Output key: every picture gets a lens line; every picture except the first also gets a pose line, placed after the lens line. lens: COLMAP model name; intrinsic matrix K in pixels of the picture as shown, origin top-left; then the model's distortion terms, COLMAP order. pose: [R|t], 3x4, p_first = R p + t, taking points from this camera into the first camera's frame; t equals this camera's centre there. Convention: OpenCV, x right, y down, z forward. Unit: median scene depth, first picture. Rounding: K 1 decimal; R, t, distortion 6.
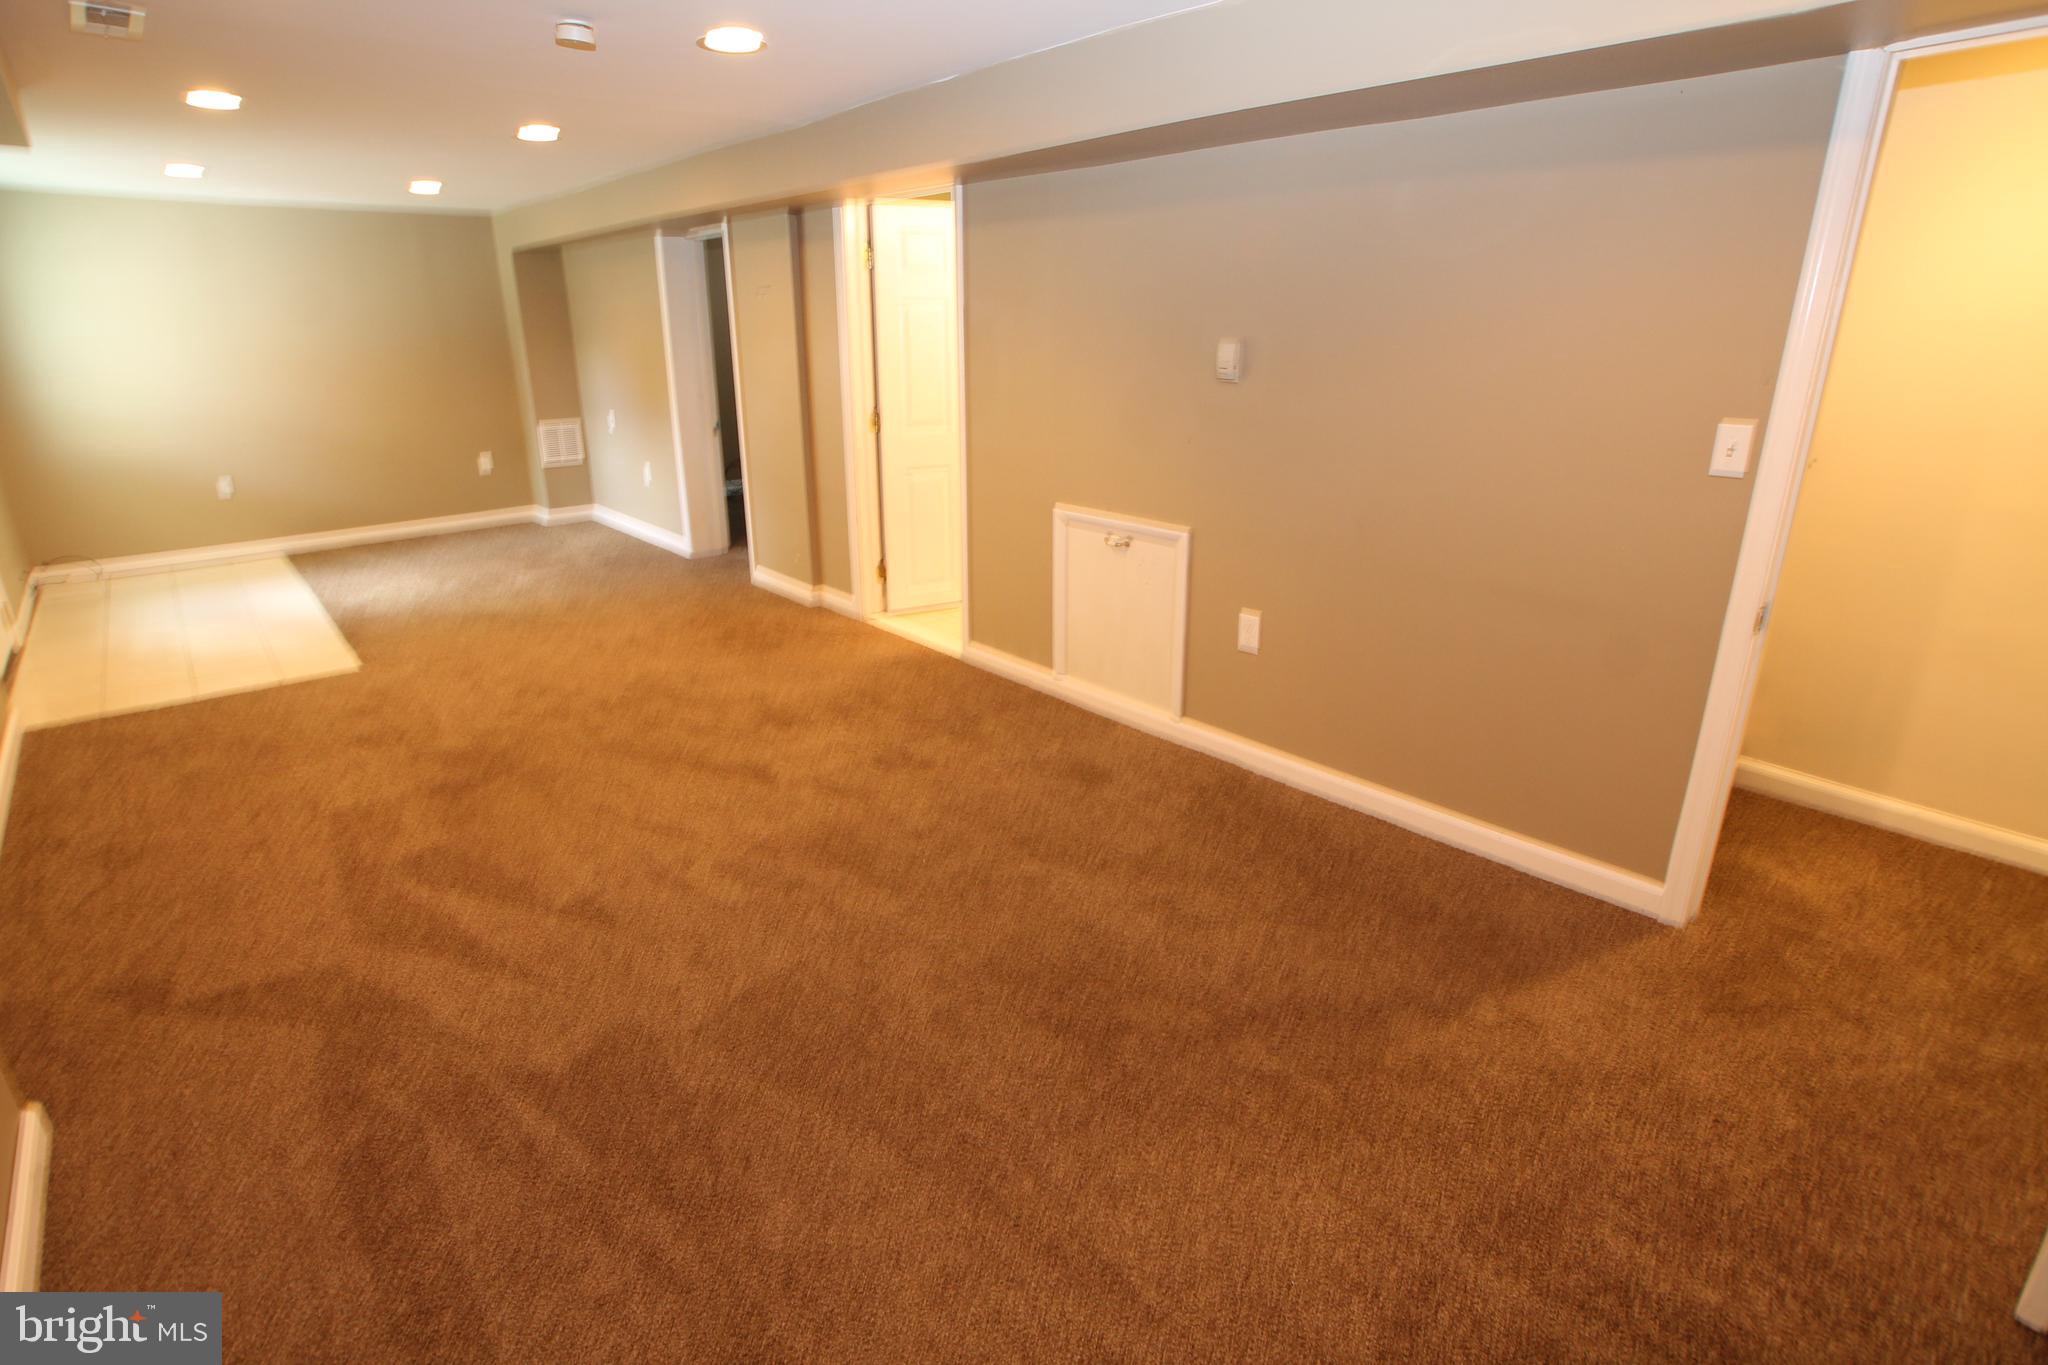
lens RADIAL K [[1042.2, 0, 1017.3], [0, 1042.2, 685.1], [0, 0, 1]] dist [-0.061212, 0.028730]
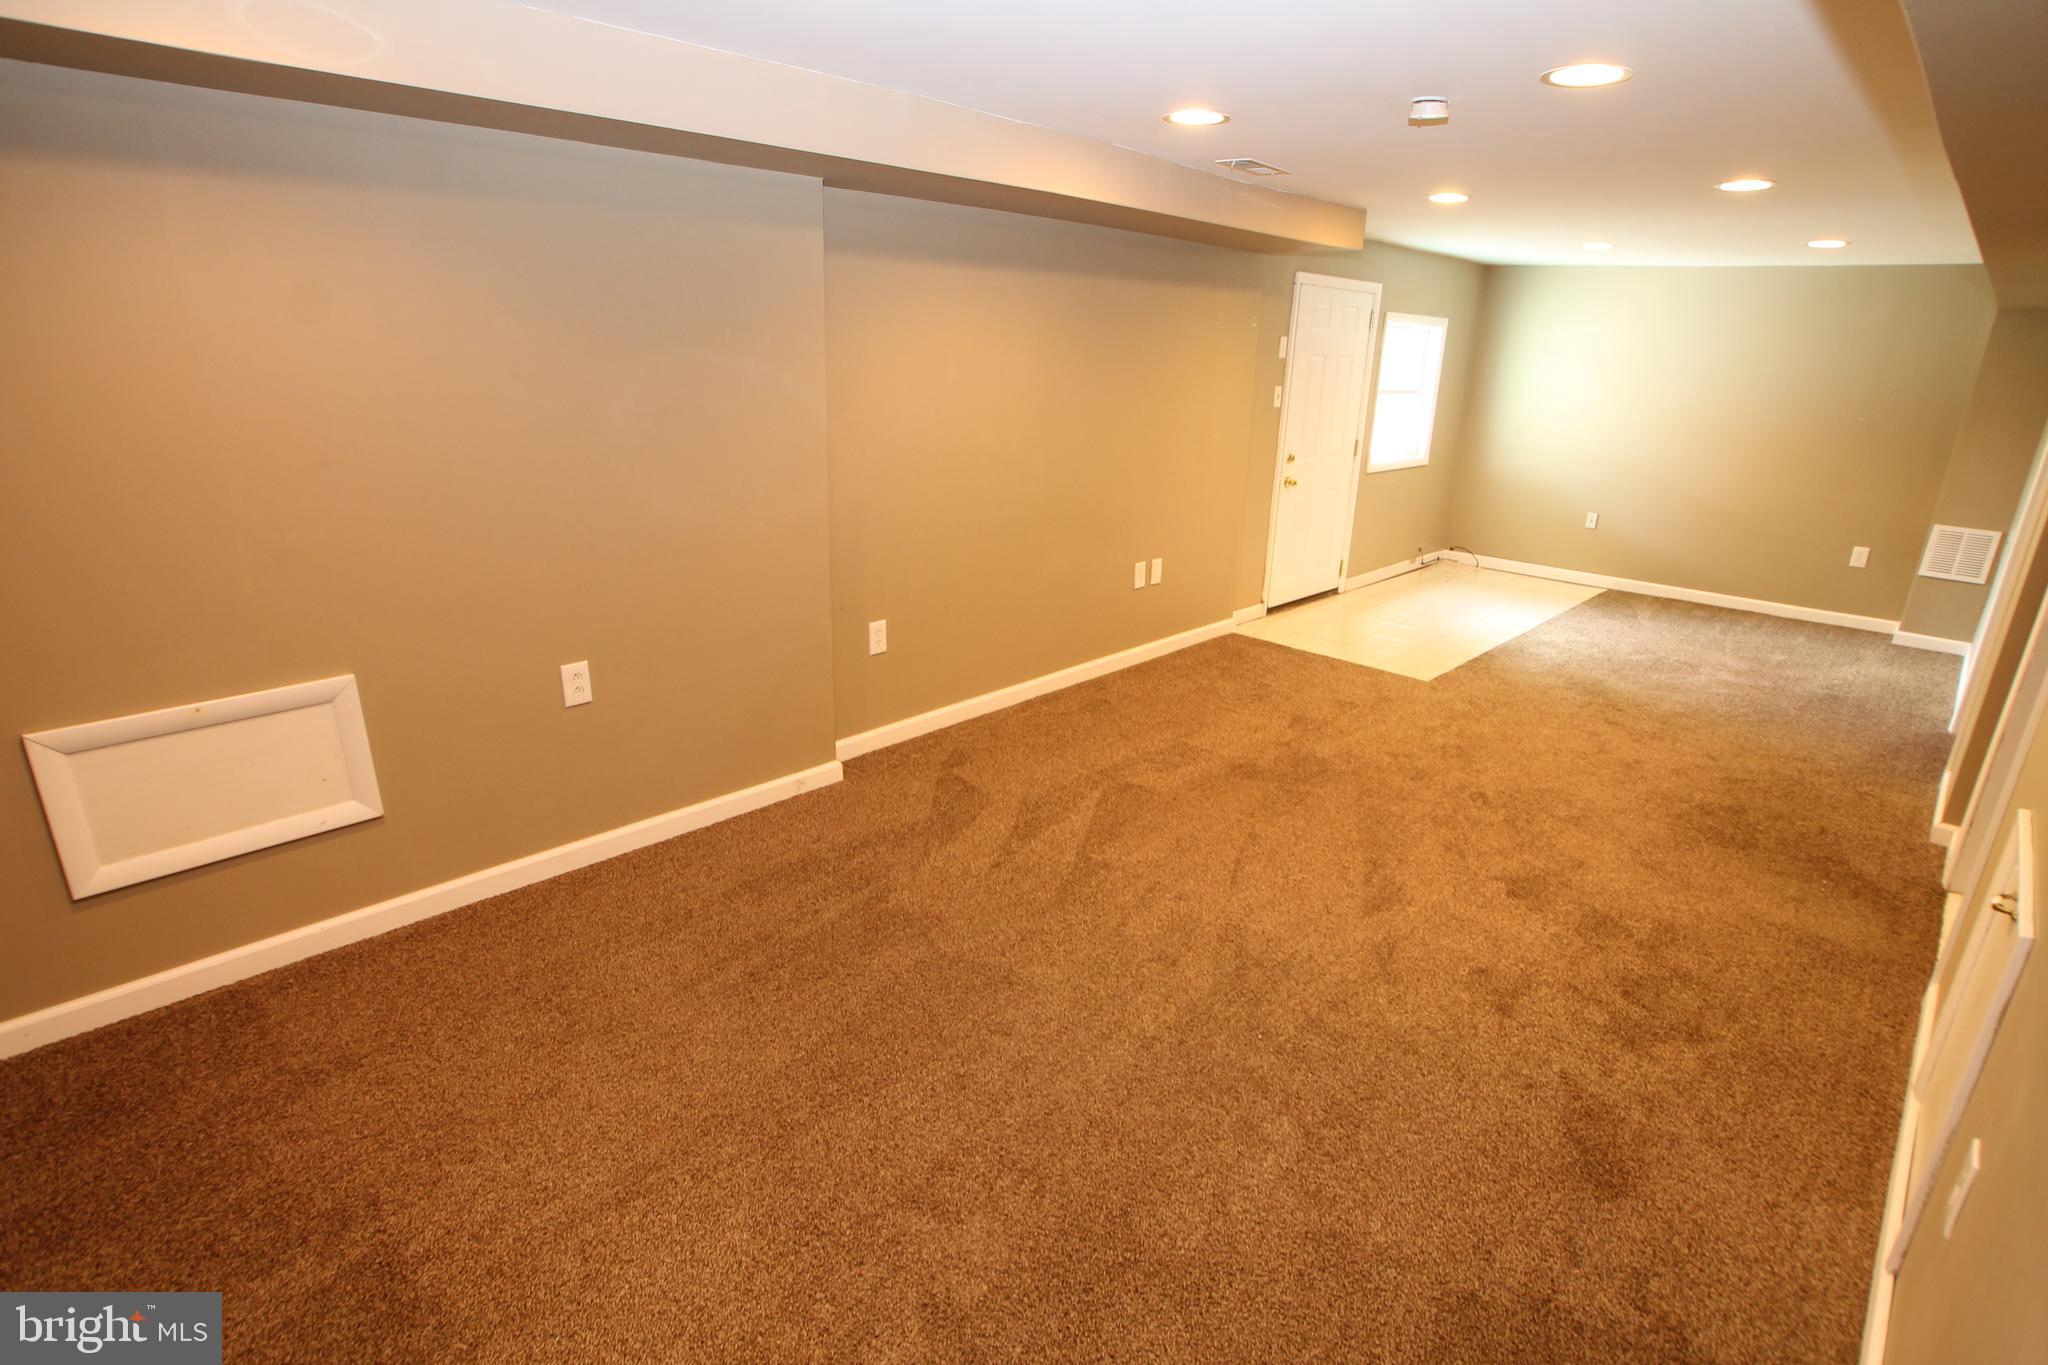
lens RADIAL K [[1042.2, 0, 1017.3], [0, 1042.2, 685.1], [0, 0, 1]] dist [-0.061212, 0.028730]
pose [[0.117349, 0.326440, -0.937905, 0.498935], [-0.364206, 0.892772, 0.265163, -0.205587], [0.923896, 0.310474, 0.223657, 0.461219]]
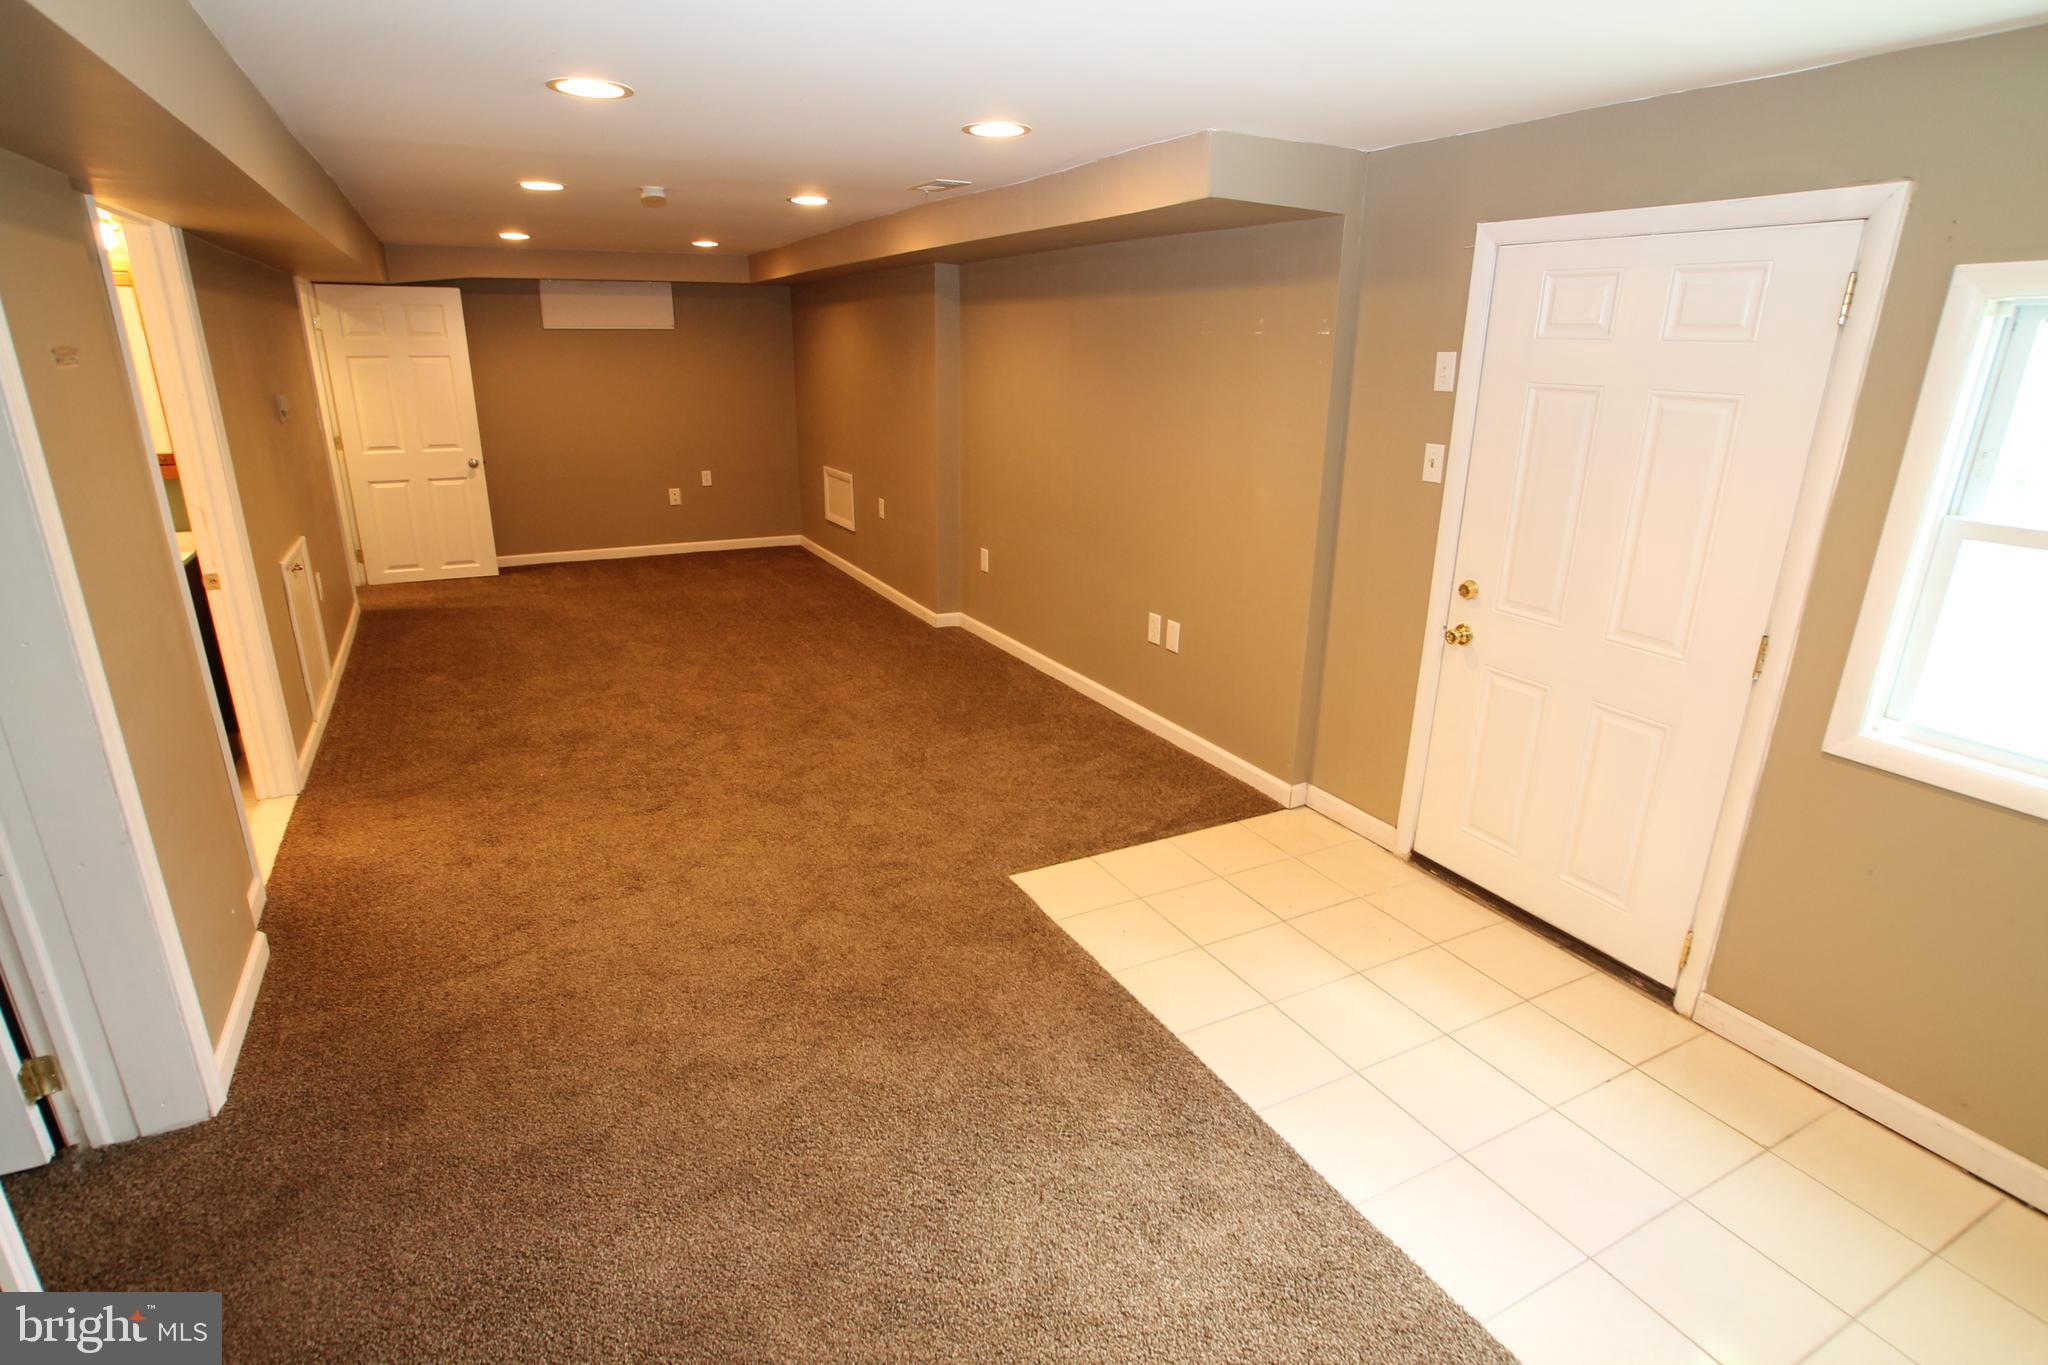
lens RADIAL K [[1042.2, 0, 1017.3], [0, 1042.2, 685.1], [0, 0, 1]] dist [-0.061212, 0.028730]
pose [[-0.979471, -0.065330, 0.190704, -1.041399], [0.067023, 0.786669, 0.613727, -0.770270], [-0.190116, 0.613909, -0.766141, 1.995436]]
